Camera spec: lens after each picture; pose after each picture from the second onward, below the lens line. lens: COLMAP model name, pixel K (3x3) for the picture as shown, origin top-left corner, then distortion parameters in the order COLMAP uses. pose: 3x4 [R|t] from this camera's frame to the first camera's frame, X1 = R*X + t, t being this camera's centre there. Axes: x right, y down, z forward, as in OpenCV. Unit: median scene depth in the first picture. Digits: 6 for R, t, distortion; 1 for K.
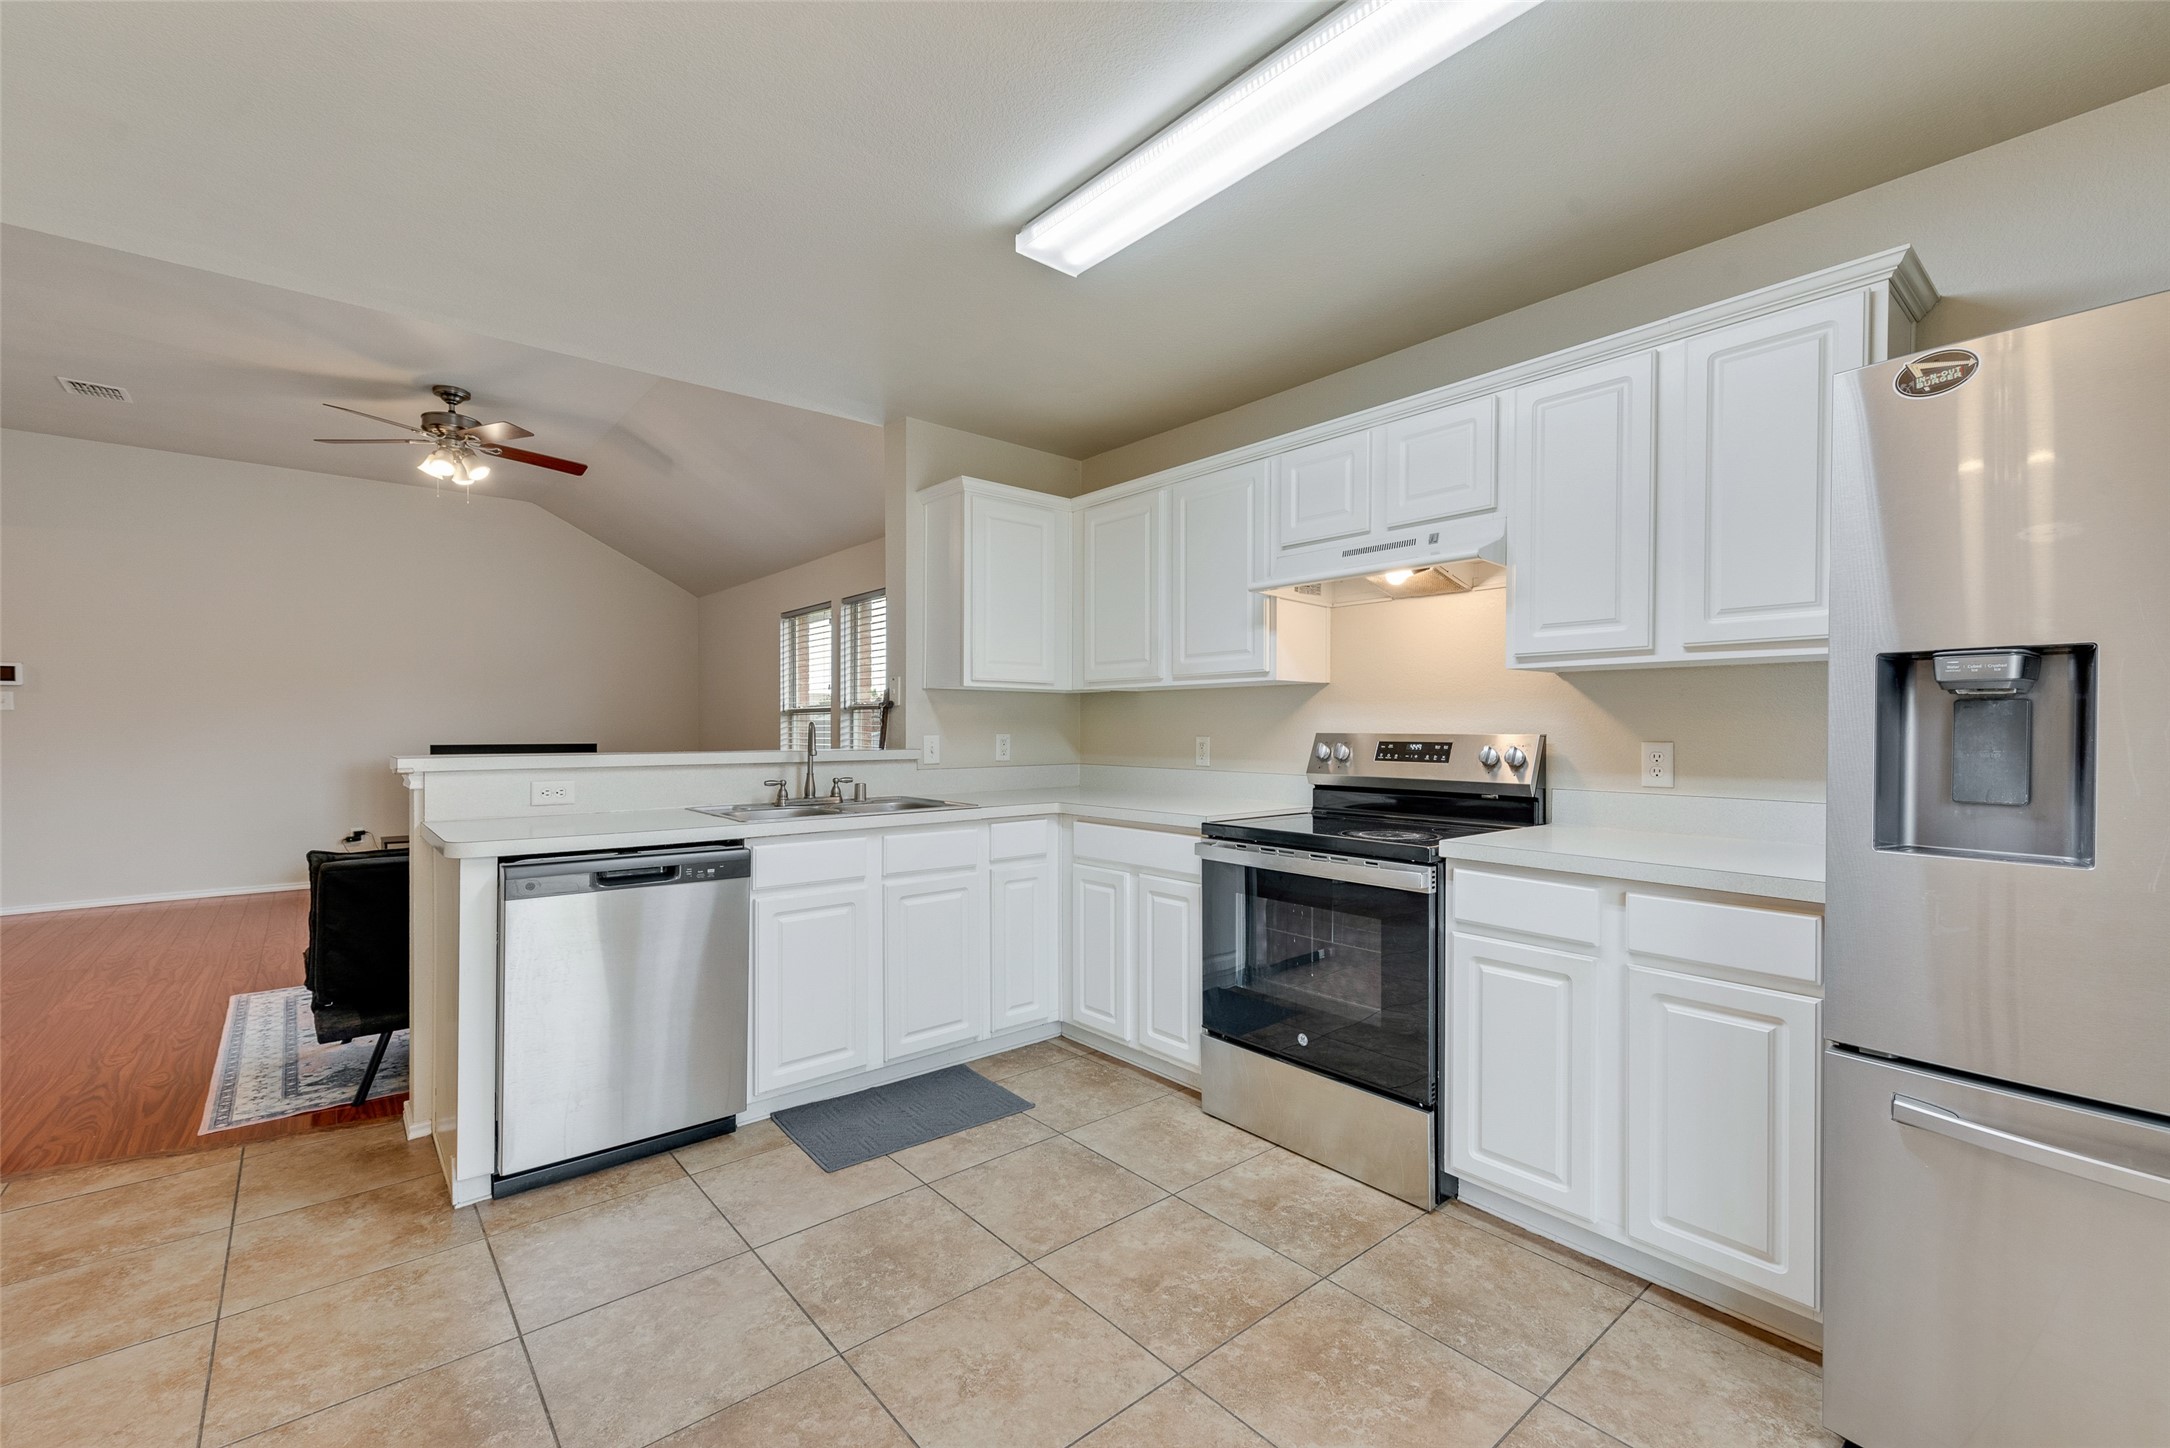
lens RADIAL K [[907.2, 0, 1082.3], [0, 907.2, 737.8], [0, 0, 1]] dist [0.009496, -0.000721]
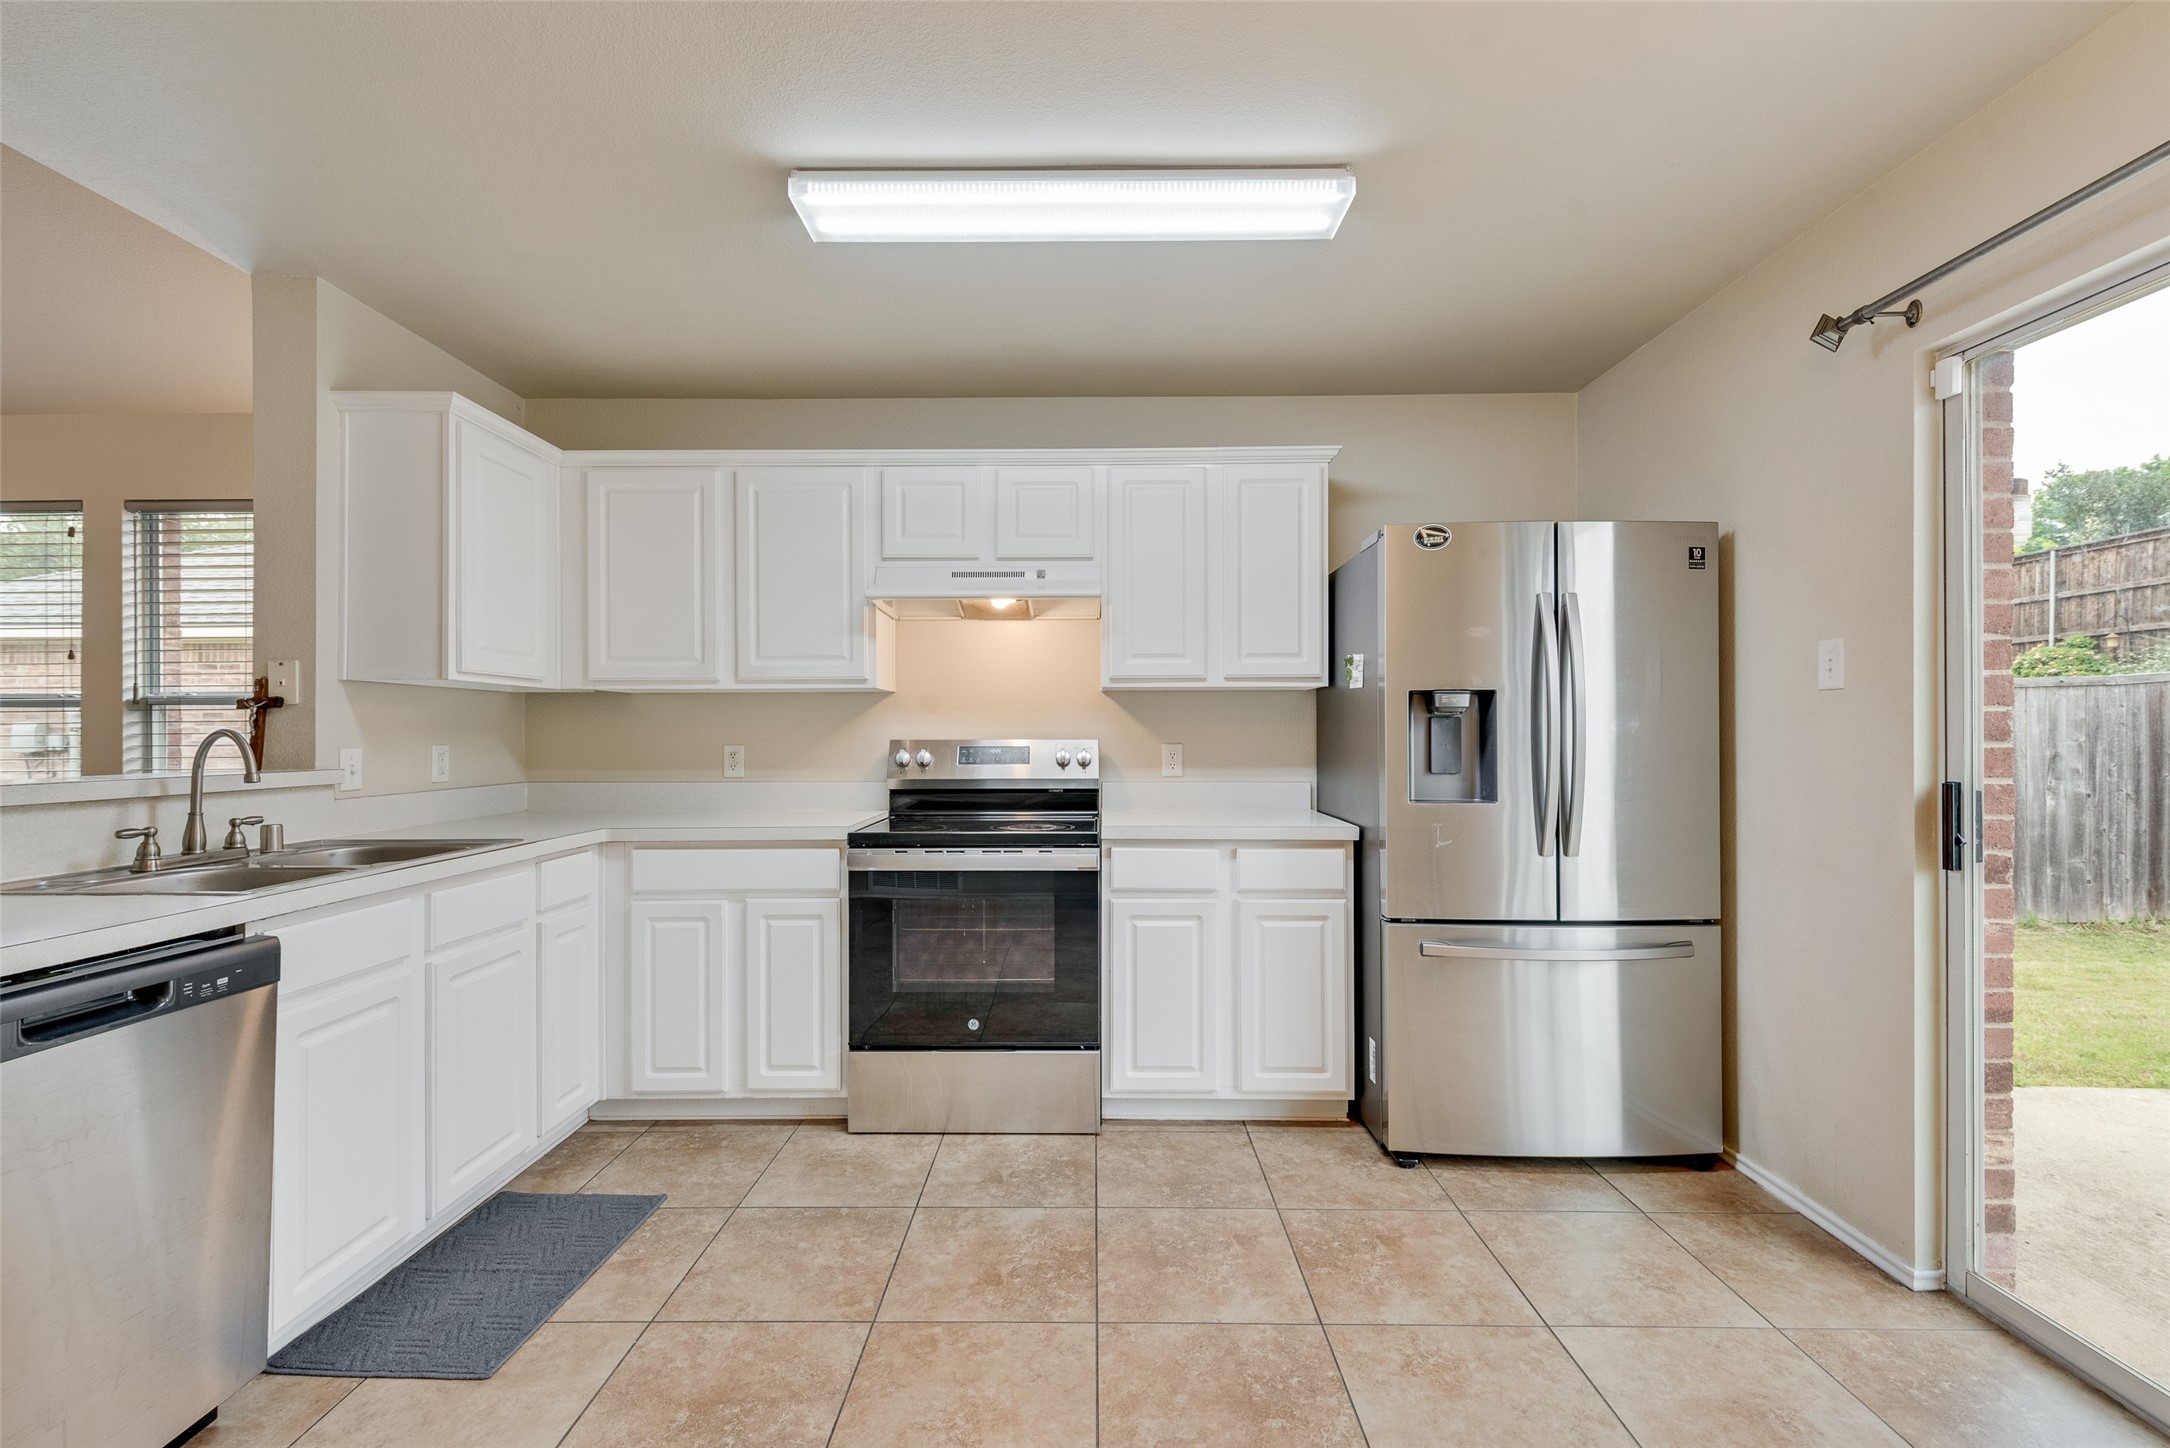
lens RADIAL K [[920.4, 0, 1090.9], [0, 920.4, 729.7], [0, 0, 1]] dist [0.019921, -0.010787]
pose [[0.655802, -0.000686, 0.754933, -0.447549], [0.013386, 0.999853, -0.010719, -0.002824], [-0.754814, 0.017135, 0.655715, 0.157550]]
